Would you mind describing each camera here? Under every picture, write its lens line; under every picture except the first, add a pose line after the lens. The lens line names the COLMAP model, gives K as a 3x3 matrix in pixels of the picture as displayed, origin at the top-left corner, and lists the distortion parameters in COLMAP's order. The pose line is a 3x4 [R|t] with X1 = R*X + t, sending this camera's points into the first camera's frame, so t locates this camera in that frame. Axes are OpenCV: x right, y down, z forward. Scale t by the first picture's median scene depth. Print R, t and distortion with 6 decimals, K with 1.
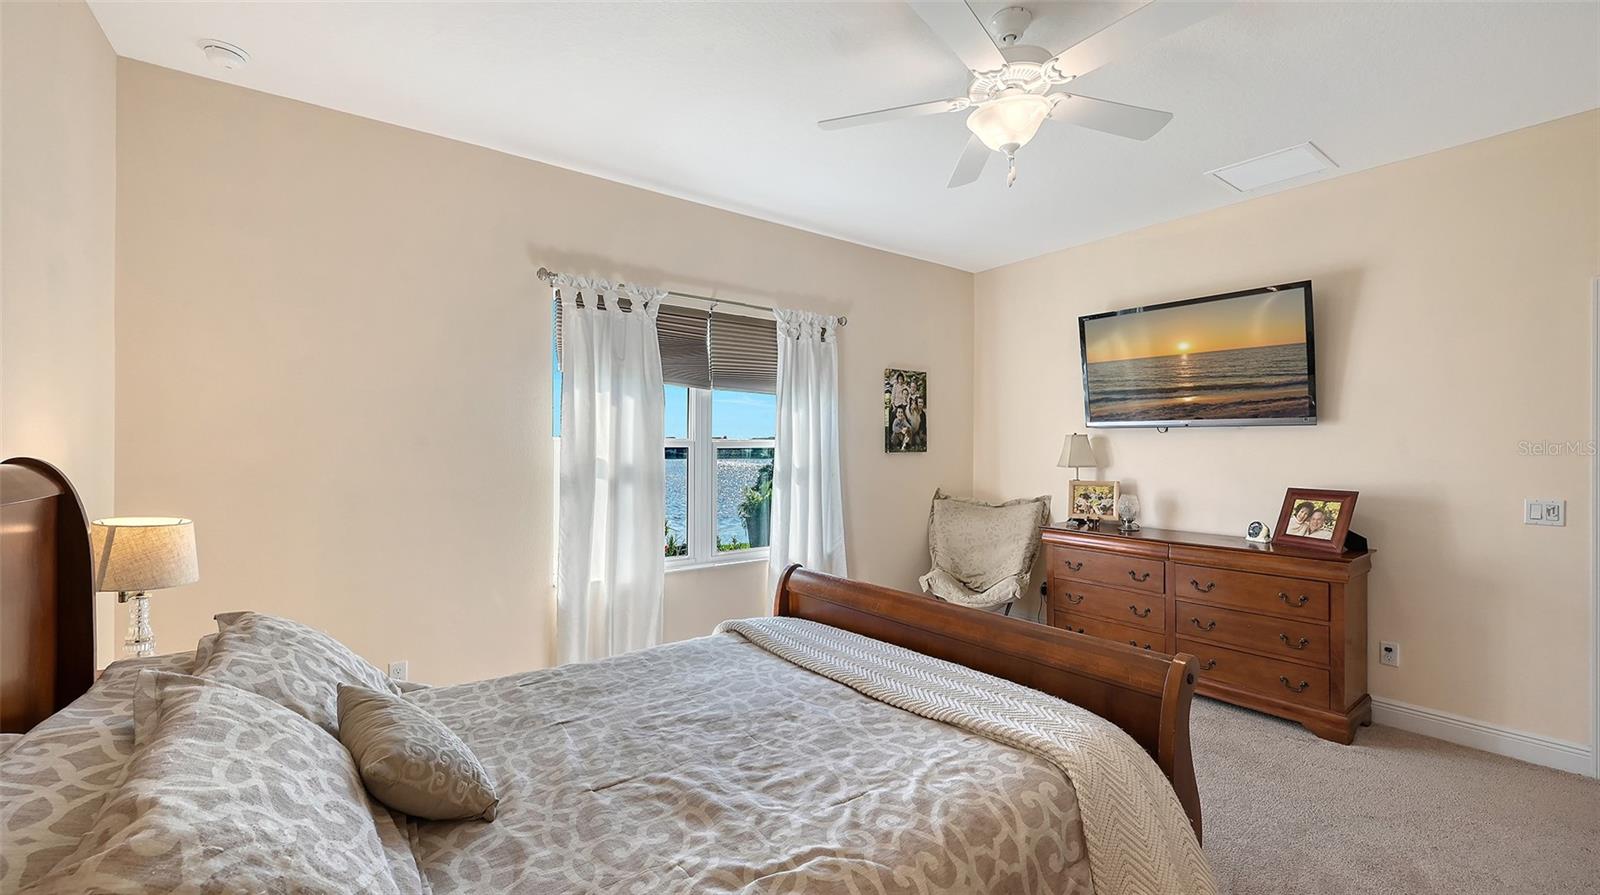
lens RADIAL K [[639.6, 0, 830.4], [0, 639.6, 423.4], [0, 0, 1]] dist [-0.003209, 0.000098]
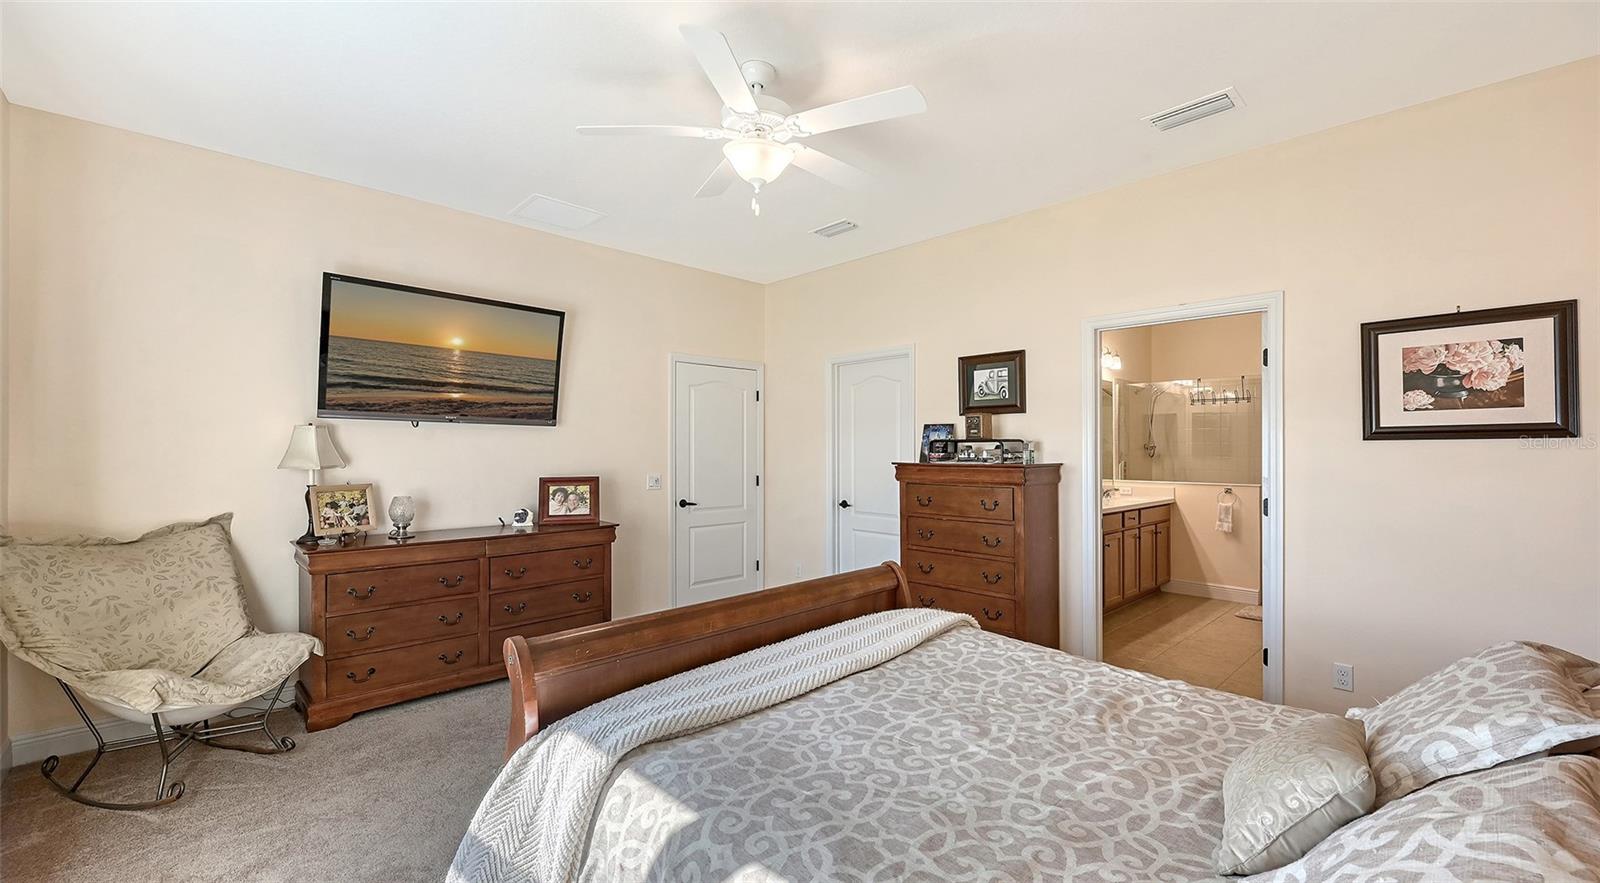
lens RADIAL K [[632.5, 0, 797.0], [0, 632.5, 428.4], [0, 0, 1]] dist [-0.013832, -0.000158]
pose [[-0.086049, 0.029929, 0.995841, -0.479519], [-0.040393, 0.998622, -0.033503, 0.026107], [-0.995472, -0.043108, -0.084722, 0.579035]]
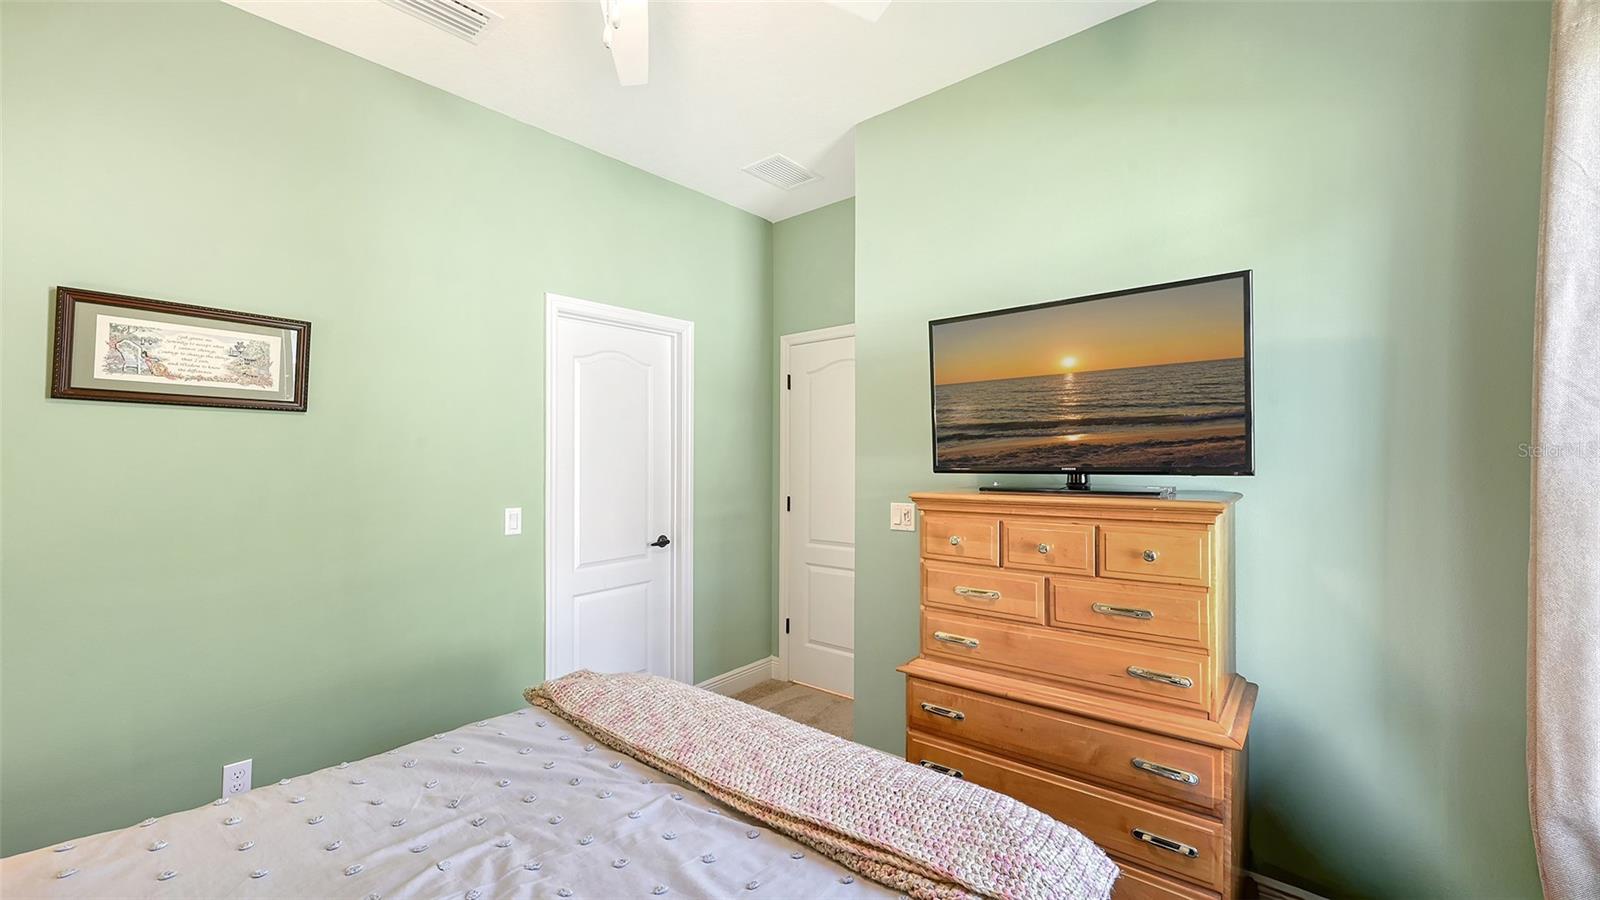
lens RADIAL K [[639.6, 0, 793.6], [0, 639.6, 463.7], [0, 0, 1]] dist [-0.003209, 0.000098]
pose [[0.981274, -0.003145, 0.192590, 0.128707], [-0.000556, 0.999816, 0.019156, -0.023580], [-0.192615, -0.018904, 0.981092, 0.386801]]
